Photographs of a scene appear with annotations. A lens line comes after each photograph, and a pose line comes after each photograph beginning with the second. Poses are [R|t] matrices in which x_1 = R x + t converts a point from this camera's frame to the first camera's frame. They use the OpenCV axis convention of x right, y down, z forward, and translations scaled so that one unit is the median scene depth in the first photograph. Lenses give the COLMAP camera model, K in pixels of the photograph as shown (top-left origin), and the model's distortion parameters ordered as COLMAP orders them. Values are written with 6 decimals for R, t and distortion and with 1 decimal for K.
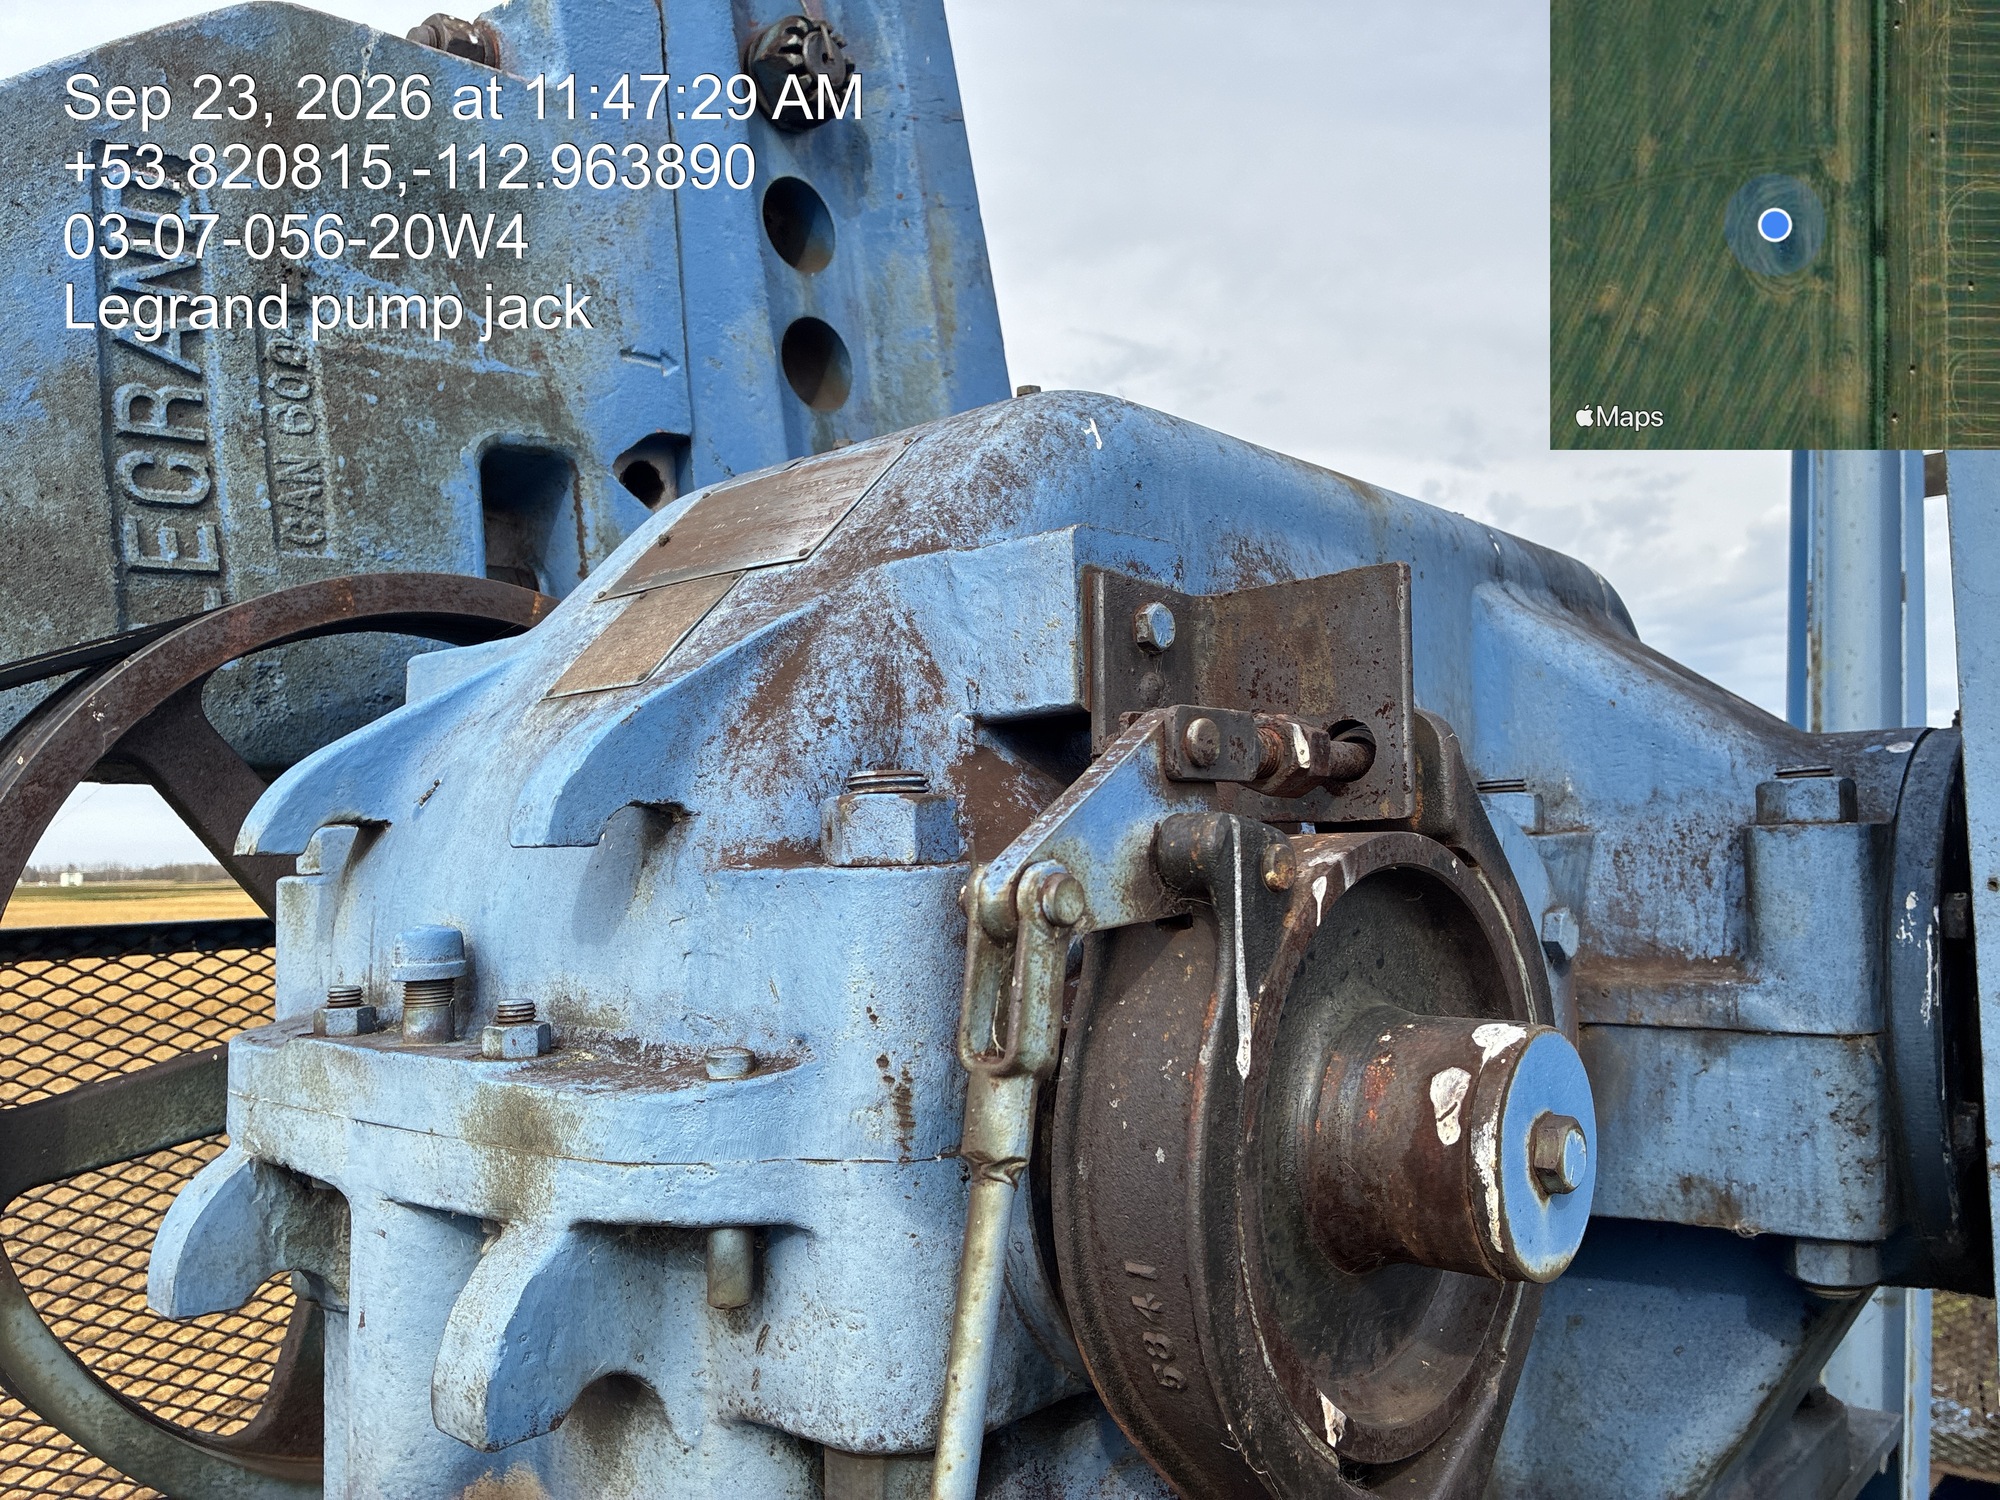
lens RADIAL K [[1500.6, 0, 999.2], [0, 1500.6, 759.9], [0, 0, 1]] dist [0.001955, -0.005617]
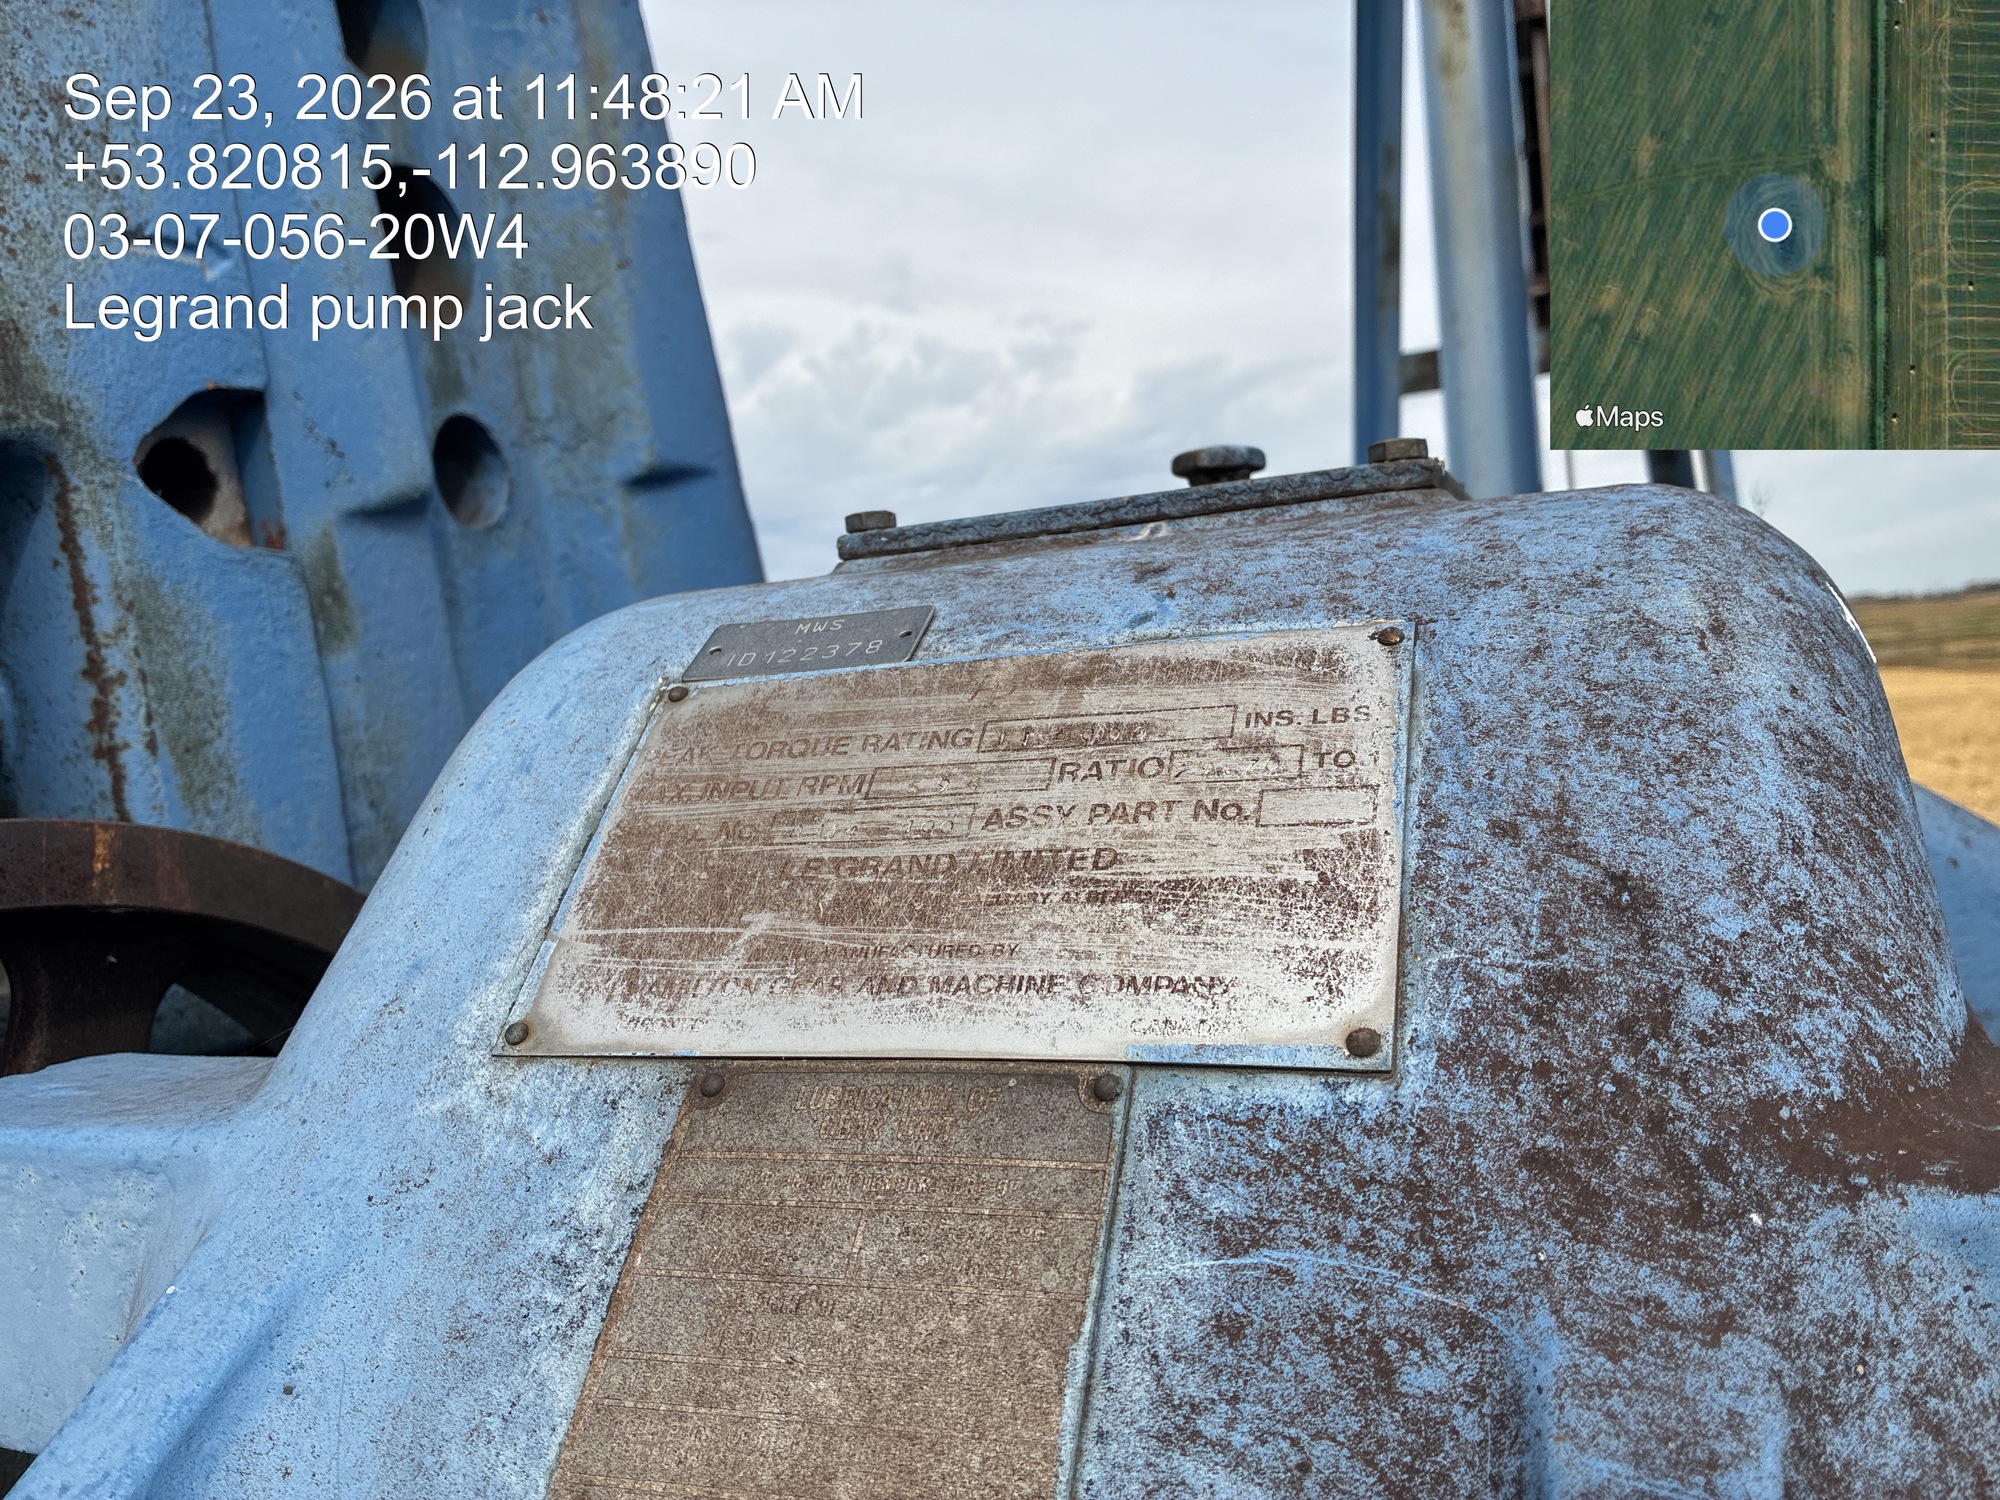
lens RADIAL K [[1550.7, 0, 1004.6], [0, 1550.7, 734.7], [0, 0, 1]] dist [-0.043382, 0.000629]
pose [[0.923340, -0.083570, 0.374779, -0.186069], [0.051423, 0.994149, 0.094989, -0.136867], [-0.380524, -0.068435, 0.922235, 0.391896]]
